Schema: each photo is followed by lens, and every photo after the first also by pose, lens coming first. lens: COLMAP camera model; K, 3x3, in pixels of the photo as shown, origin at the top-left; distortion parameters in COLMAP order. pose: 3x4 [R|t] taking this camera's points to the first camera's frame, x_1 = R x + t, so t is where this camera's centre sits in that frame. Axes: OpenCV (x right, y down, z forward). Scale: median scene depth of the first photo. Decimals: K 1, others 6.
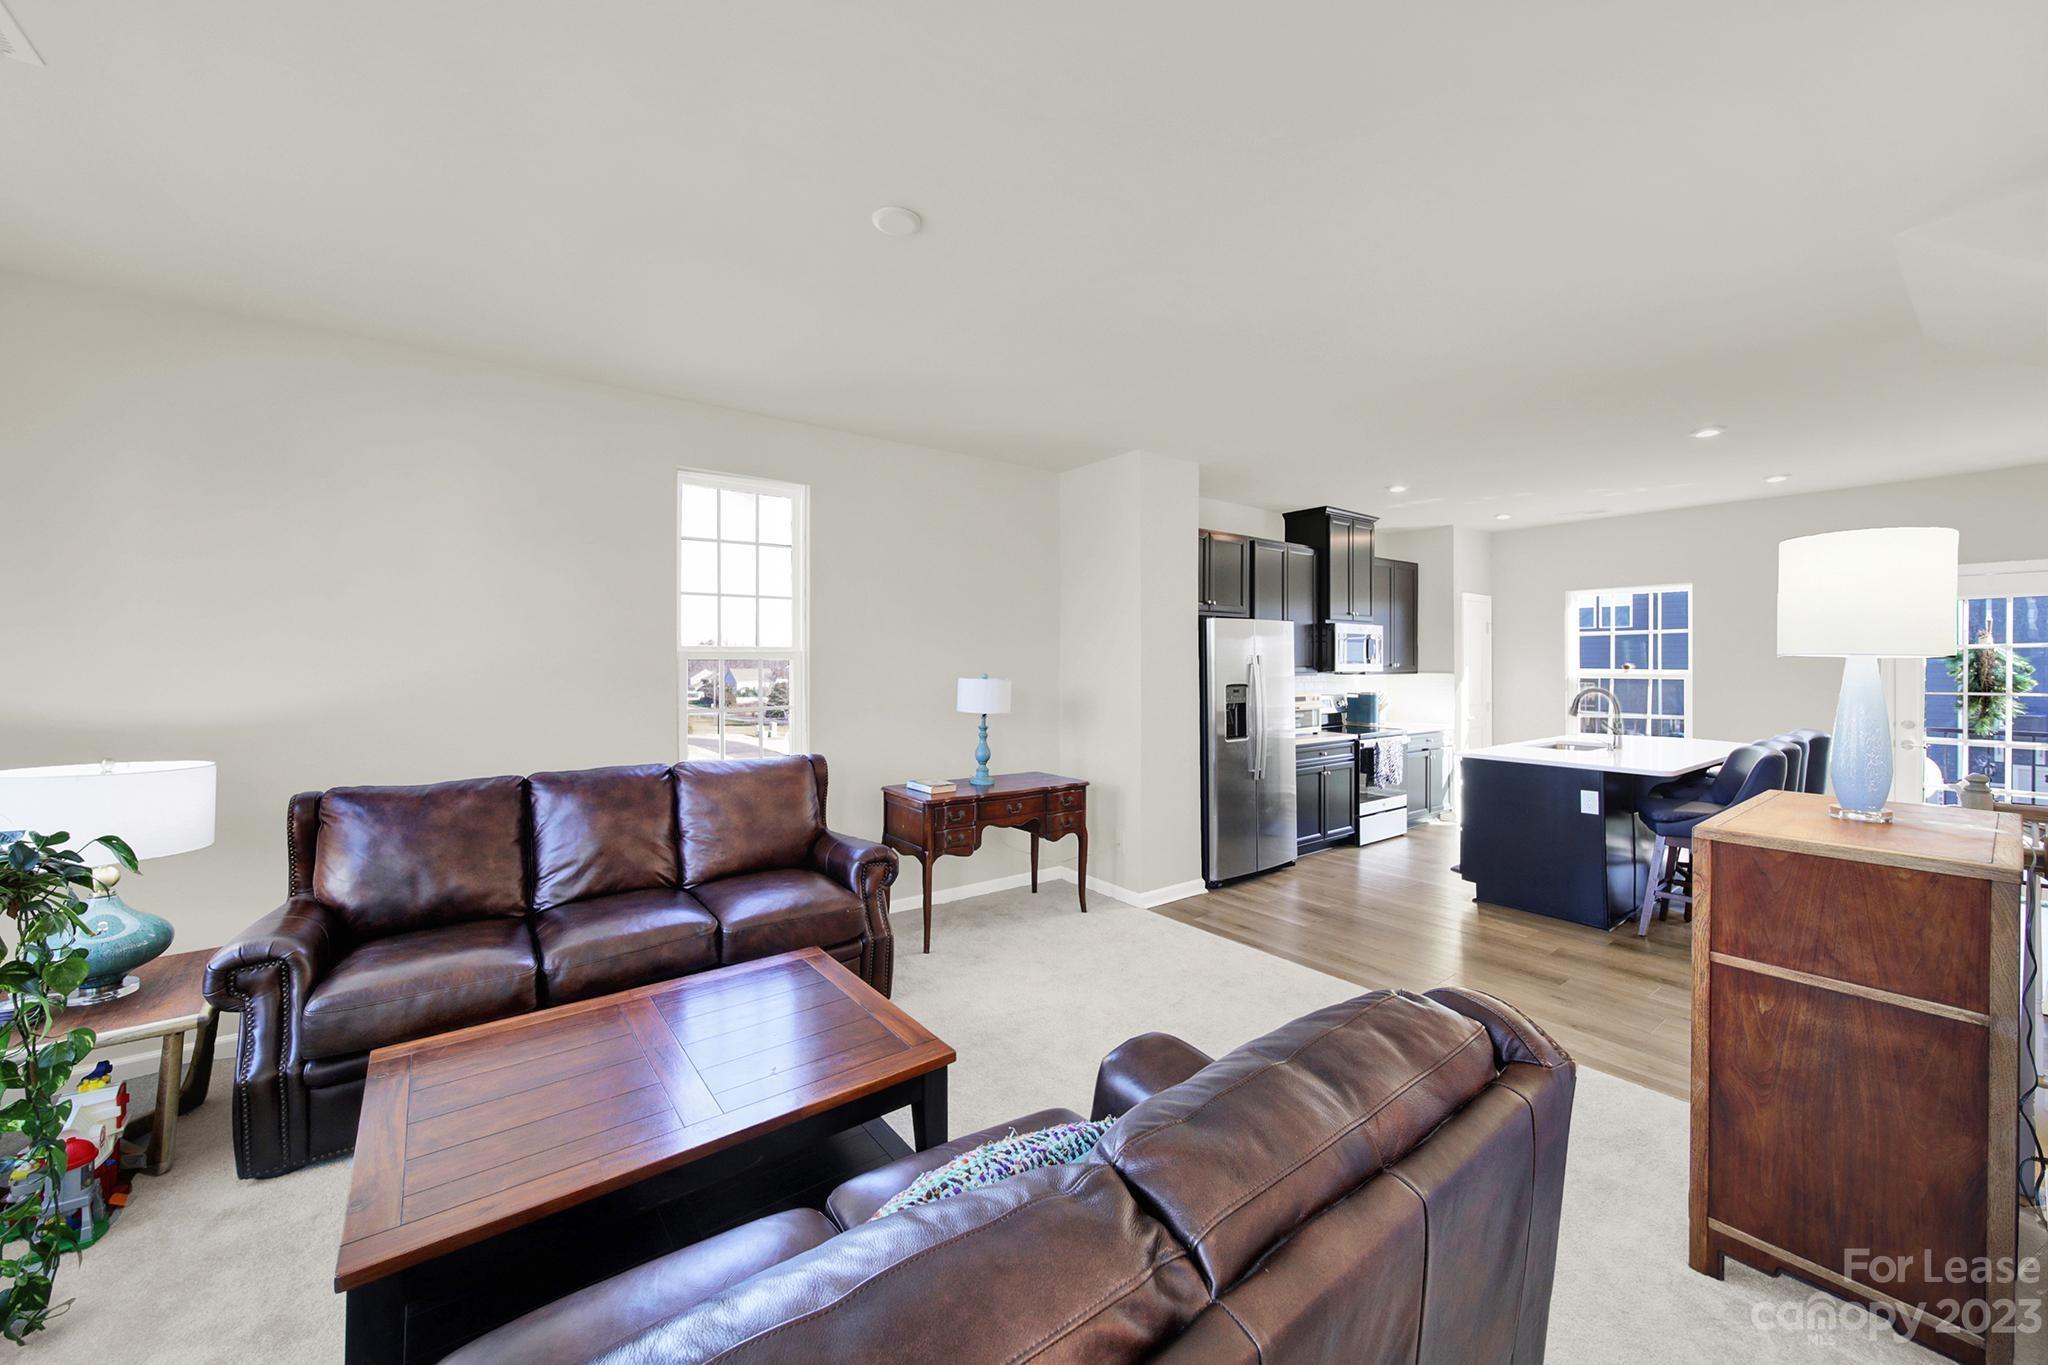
lens RADIAL K [[743.9, 0, 1043.7], [0, 743.9, 672.2], [0, 0, 1]] dist [-0.000397, 0.000170]
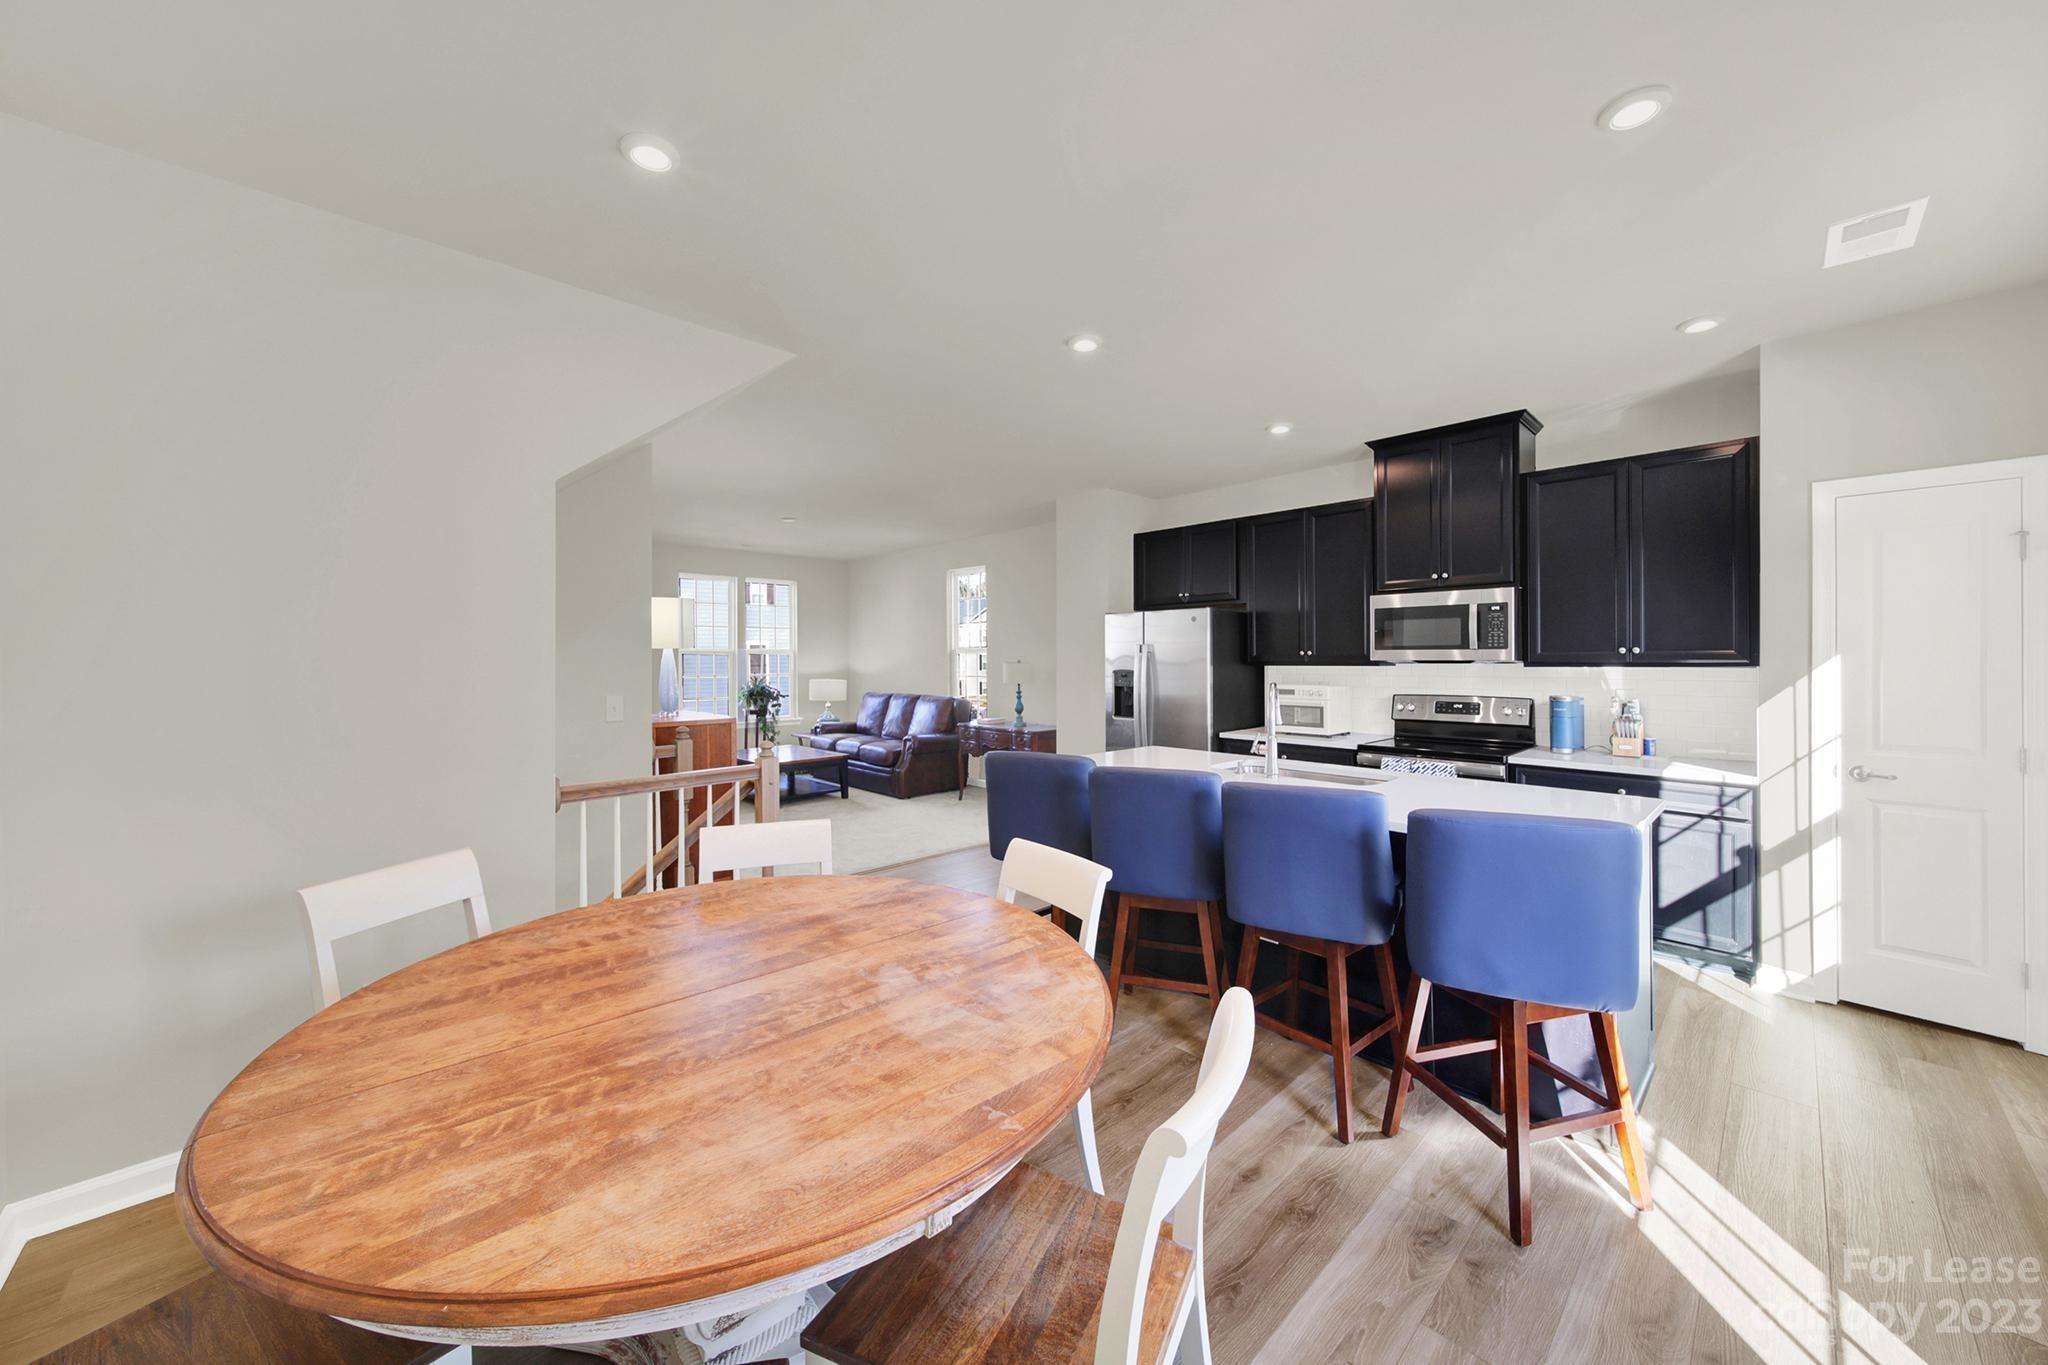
lens RADIAL K [[743.9, 0, 1029.9], [0, 743.9, 665.4], [0, 0, 1]] dist [-0.000397, 0.000170]
pose [[0.127509, 0.008669, -0.991800, 1.338448], [-0.008699, 0.999933, 0.007622, 0.001161], [0.991799, 0.007656, 0.127576, 0.683866]]
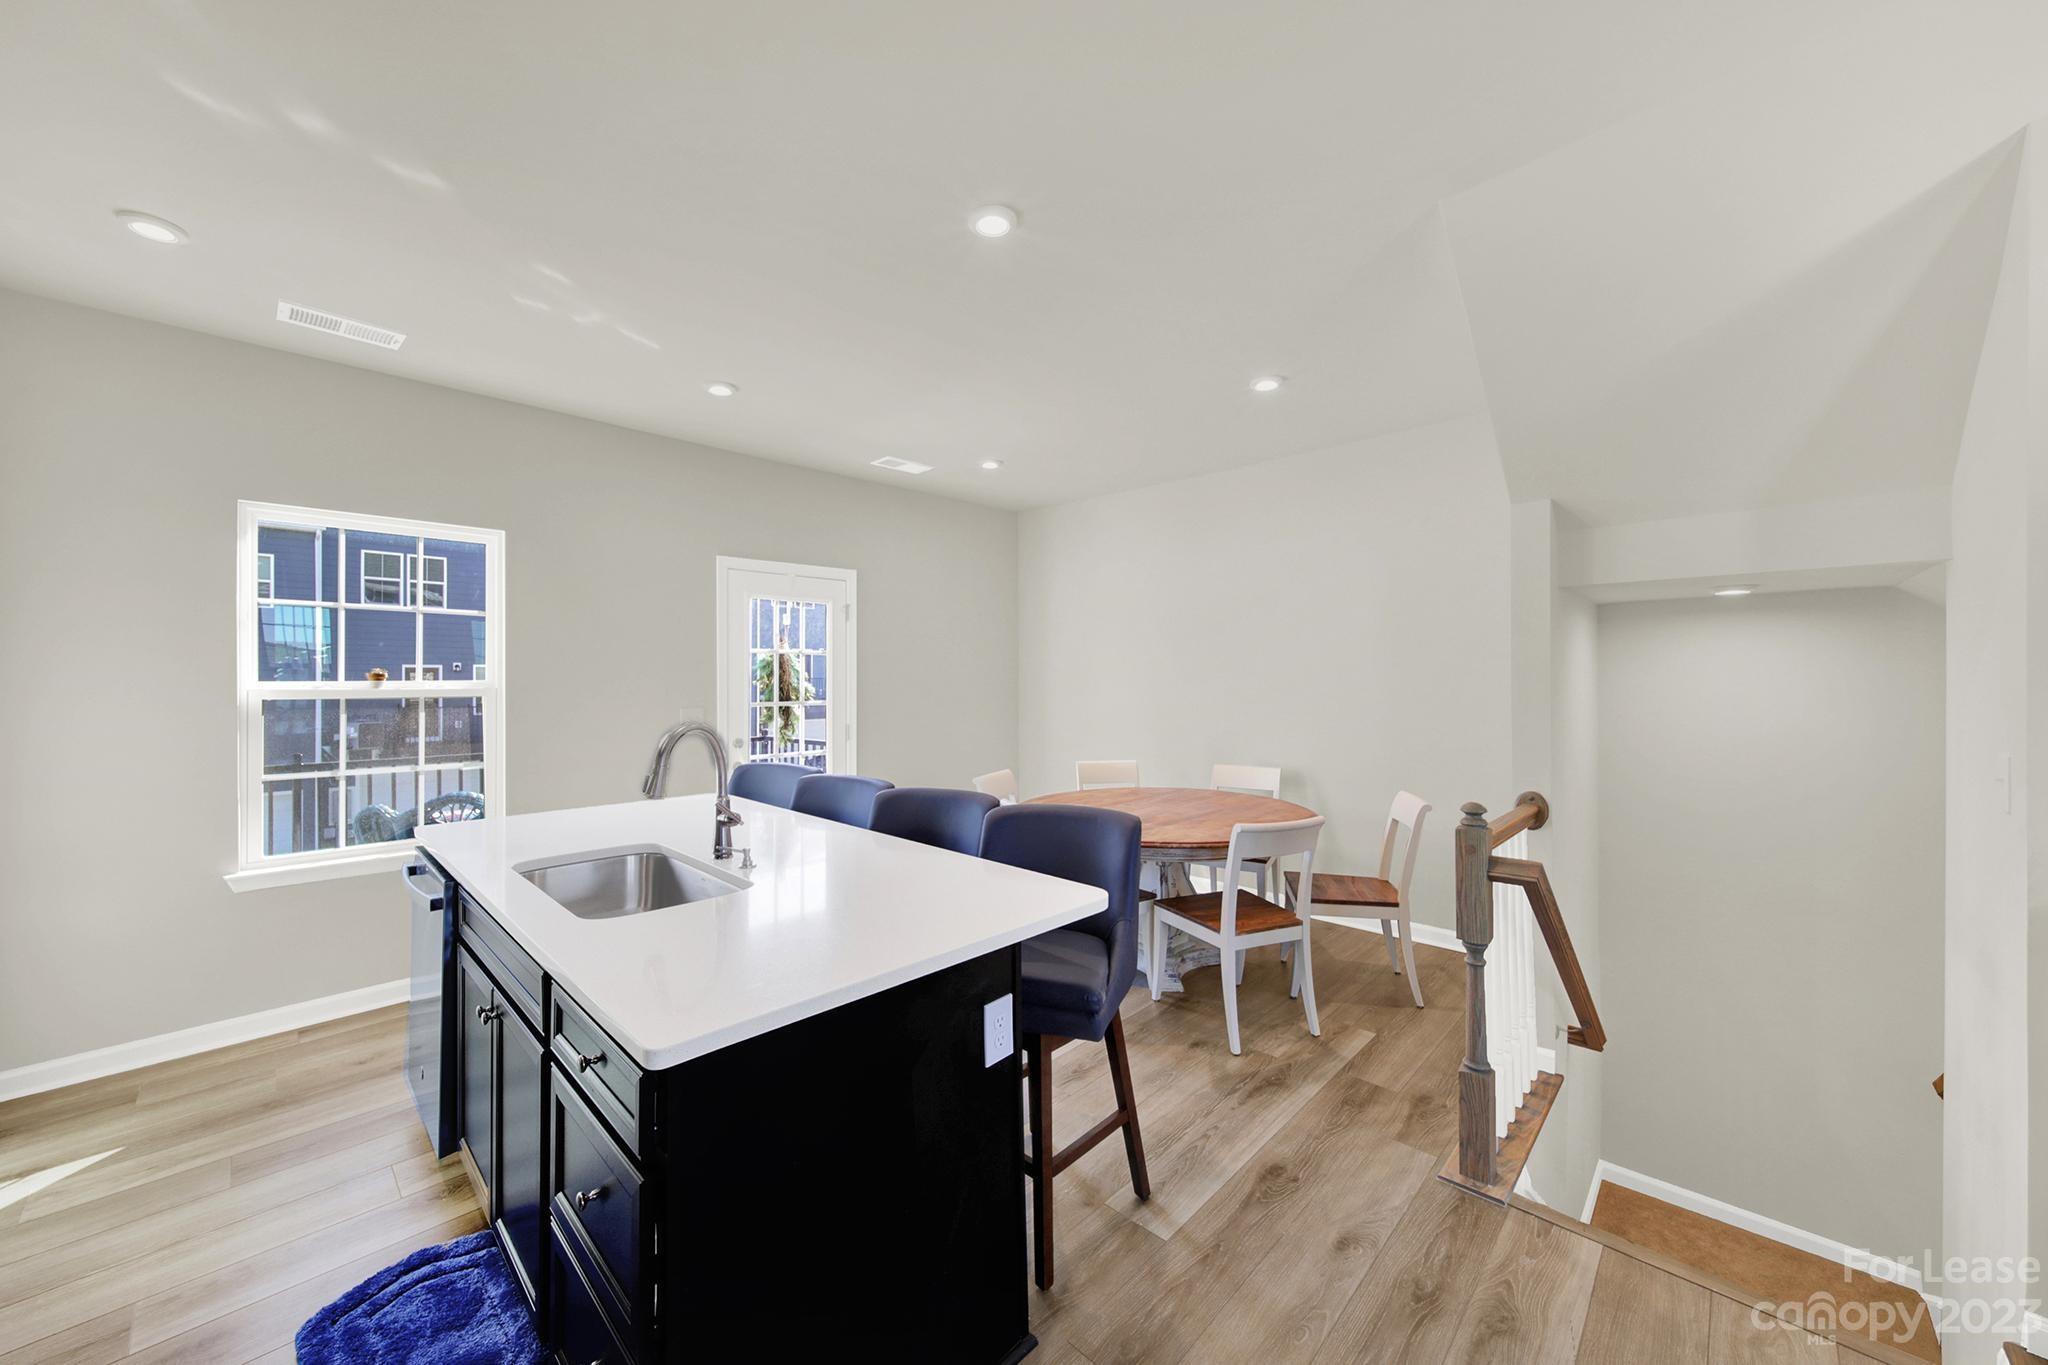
lens RADIAL K [[743.9, 0, 1020.8], [0, 743.9, 683.9], [0, 0, 1]] dist [-0.000397, 0.000170]
pose [[-0.159591, -0.011788, 0.987113, 0.298110], [0.013222, 0.999813, 0.014077, -0.003978], [-0.987095, 0.015298, -0.159405, 0.859520]]
